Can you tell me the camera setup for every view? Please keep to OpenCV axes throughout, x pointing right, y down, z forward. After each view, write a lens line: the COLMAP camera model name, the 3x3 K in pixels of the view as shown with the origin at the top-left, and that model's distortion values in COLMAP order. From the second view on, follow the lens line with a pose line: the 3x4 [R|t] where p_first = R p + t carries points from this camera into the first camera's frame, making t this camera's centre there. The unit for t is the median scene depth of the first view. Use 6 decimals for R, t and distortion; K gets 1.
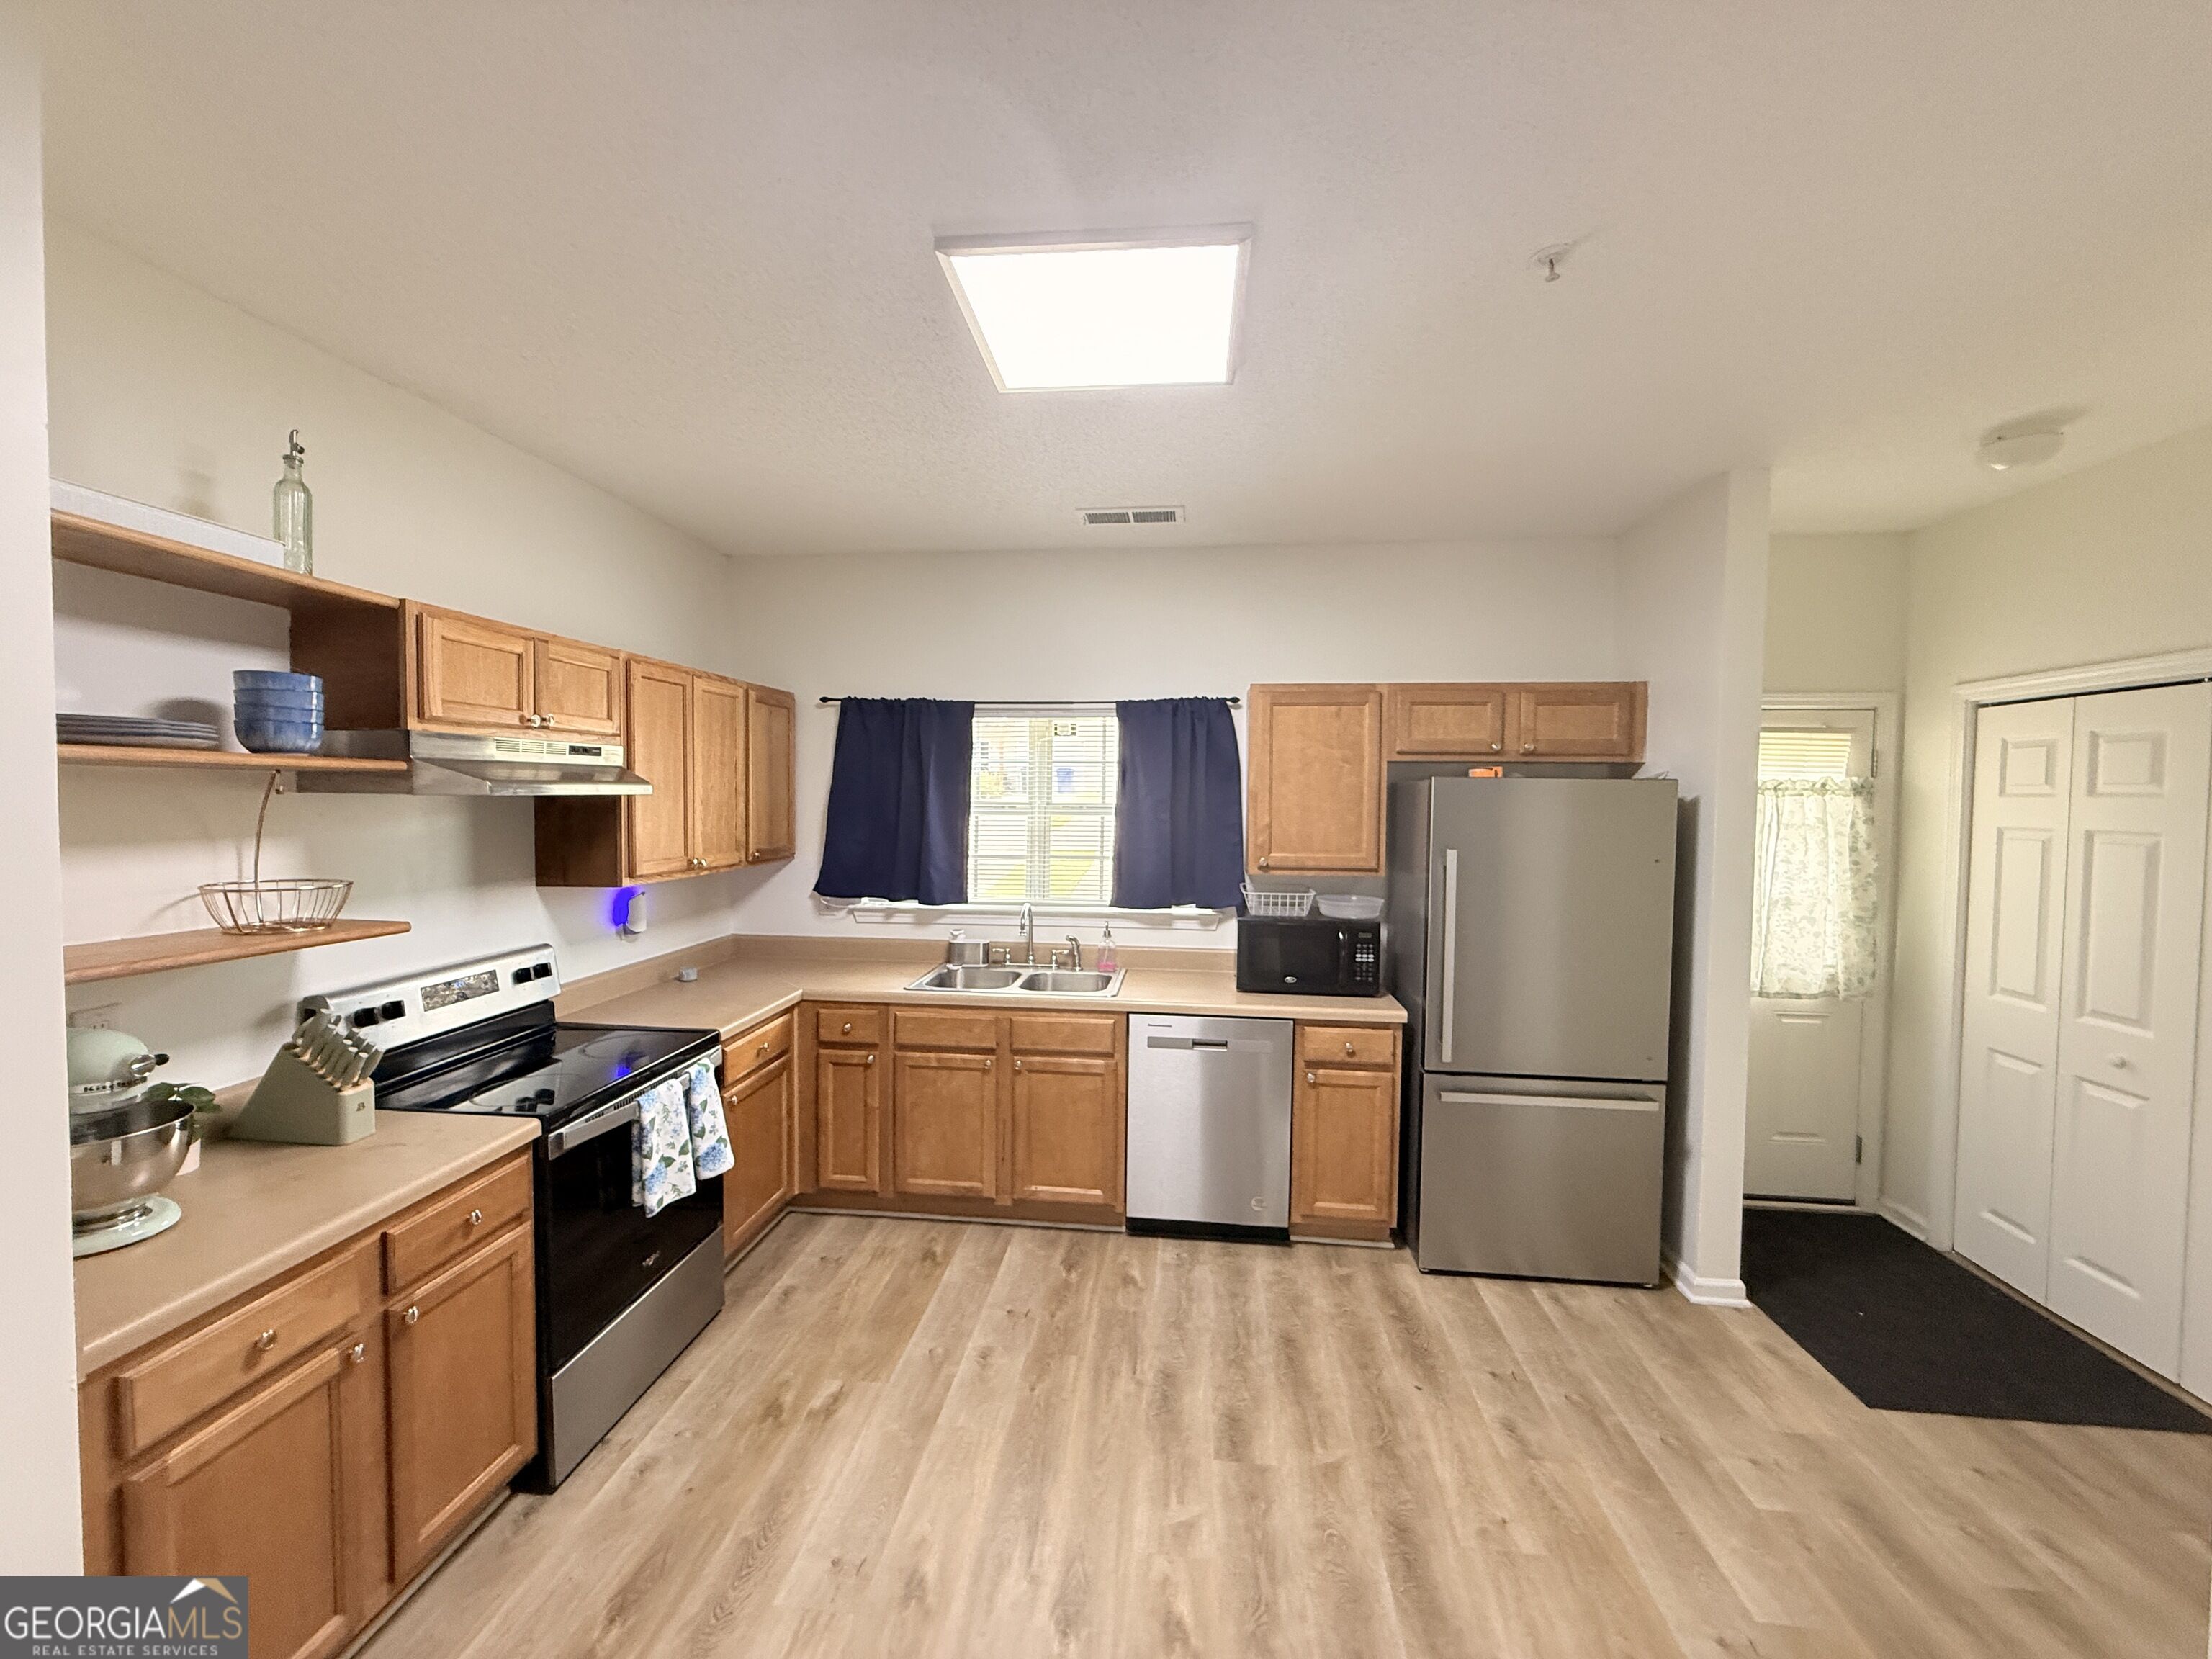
lens RADIAL K [[887.2, 0, 1102.0], [0, 887.2, 827.7], [0, 0, 1]] dist [0.002745, 0.000234]
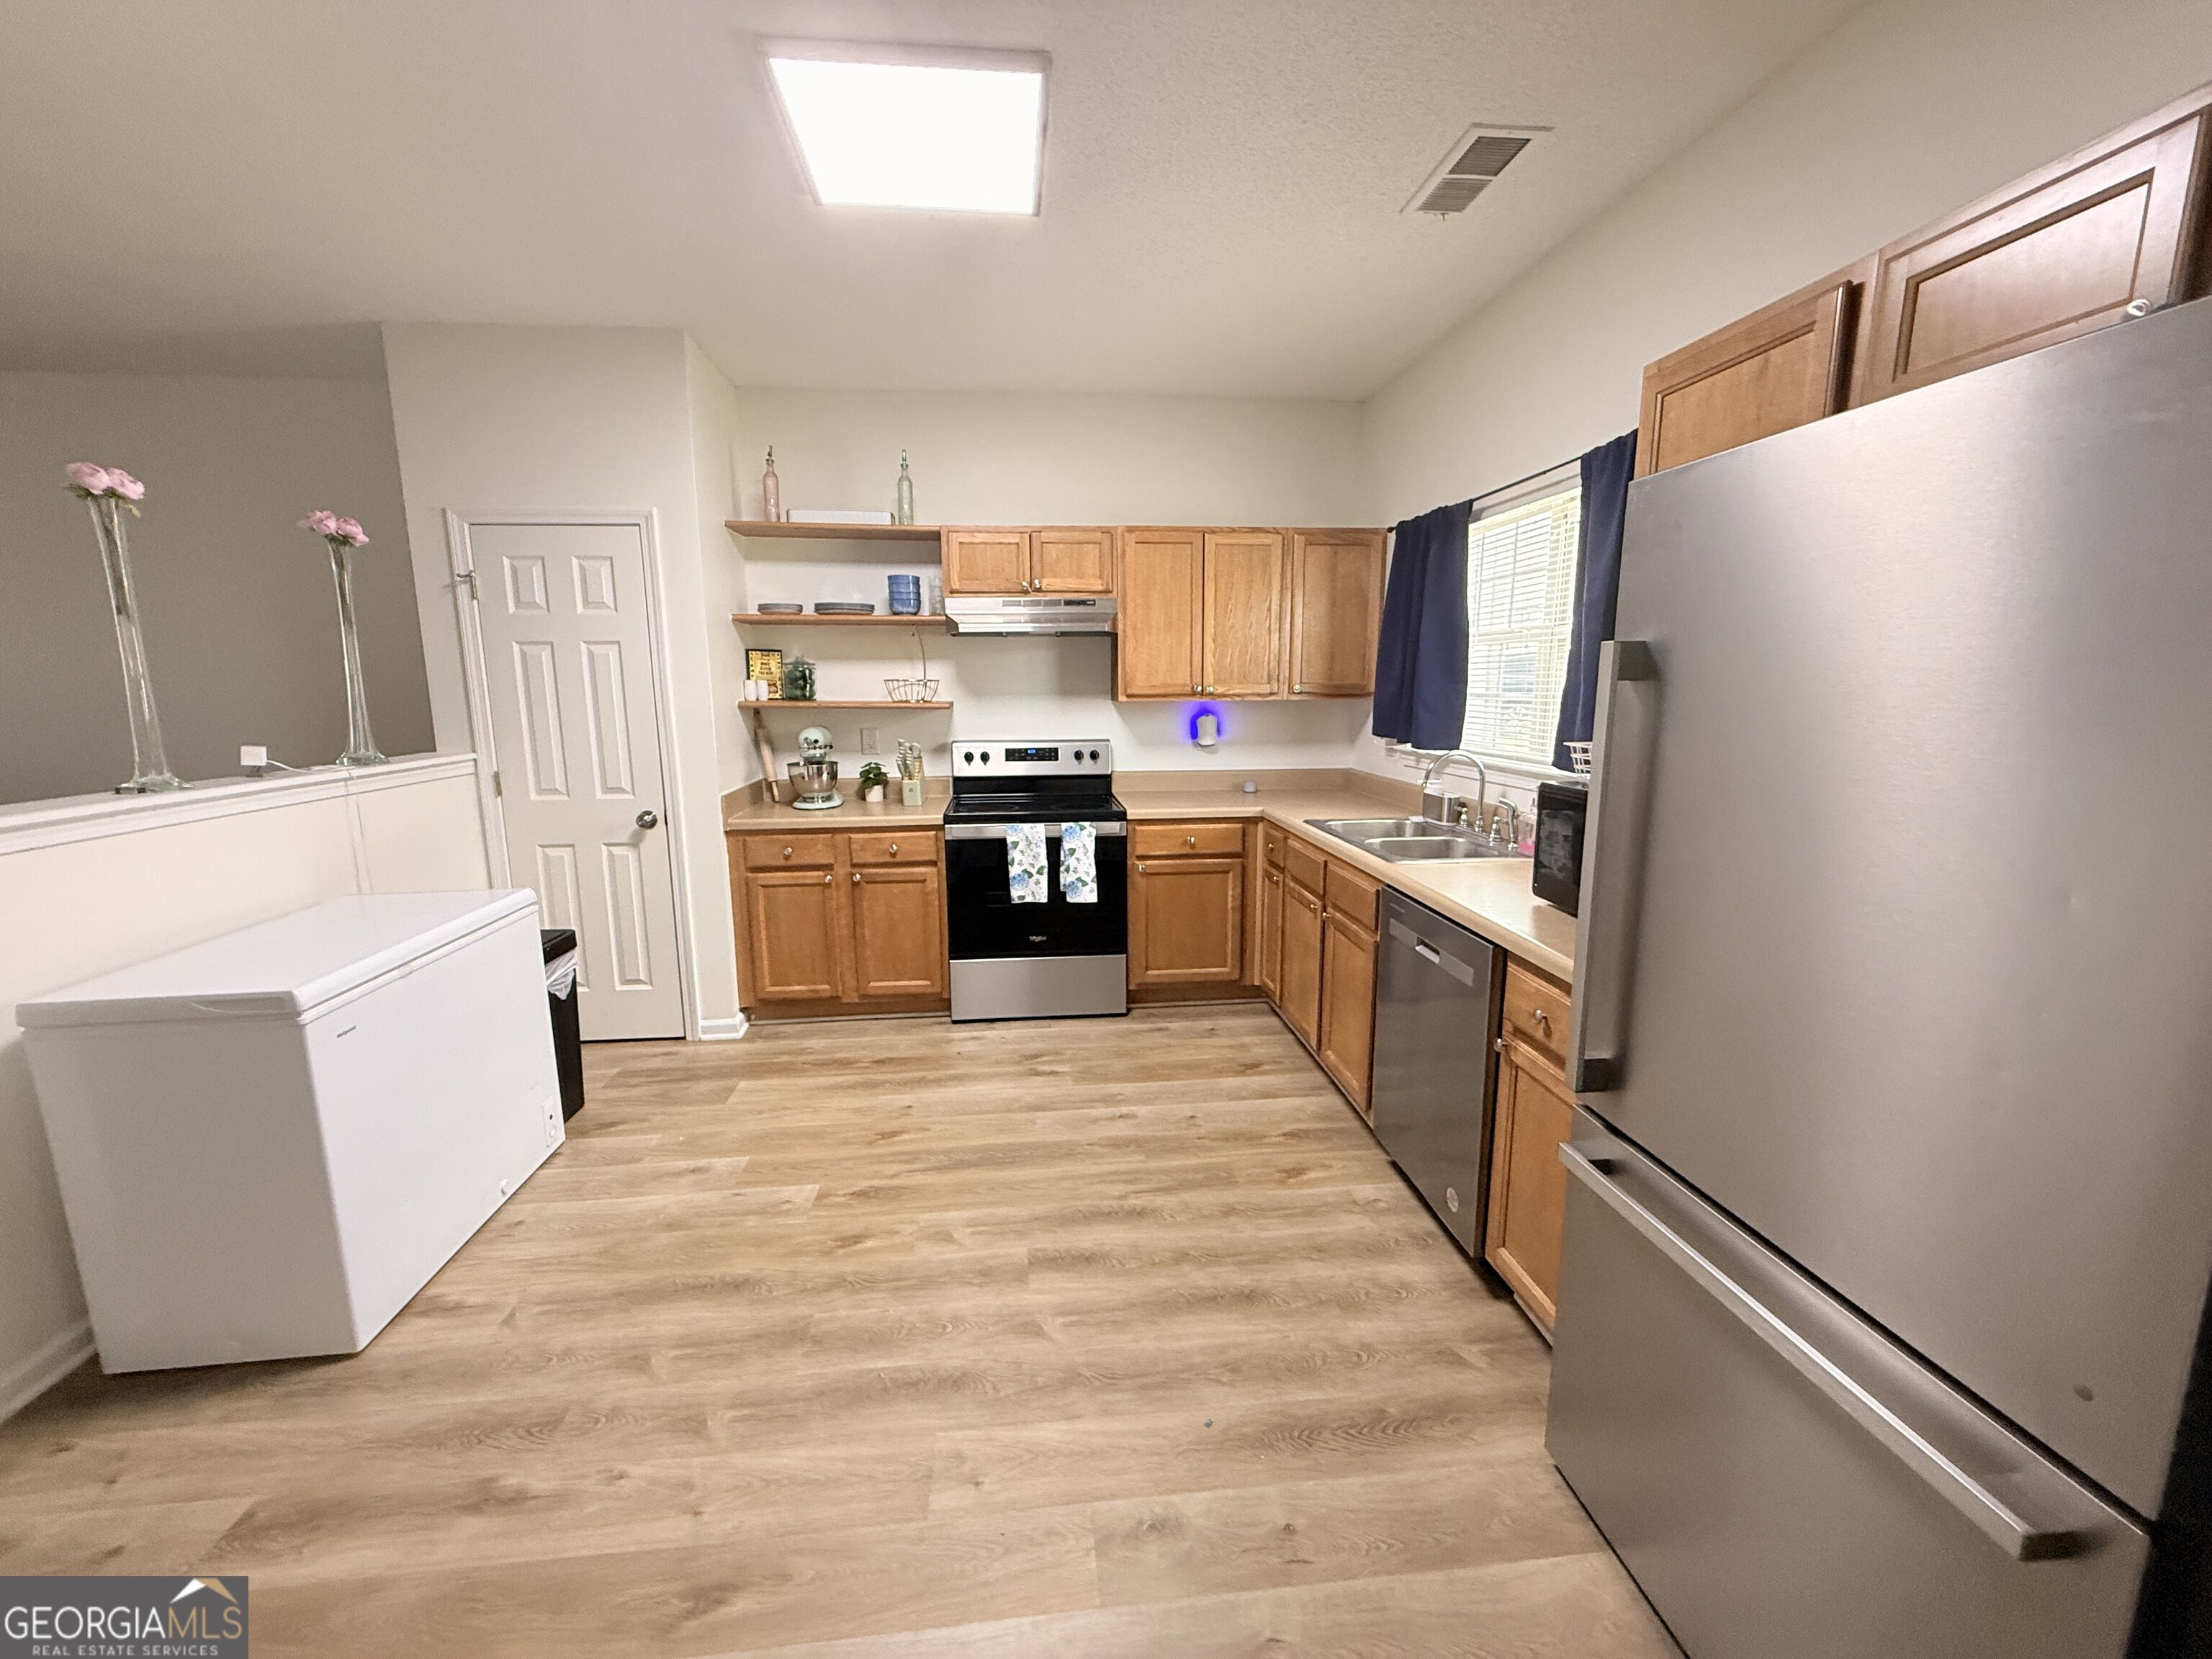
lens RADIAL K [[887.2, 0, 1103.1], [0, 887.2, 829.7], [0, 0, 1]] dist [0.002745, 0.000234]
pose [[0.202404, 0.149657, -0.967799, 0.915151], [-0.030073, 0.988738, 0.146605, 0.069307], [0.978840, -0.000569, 0.204625, 0.753218]]
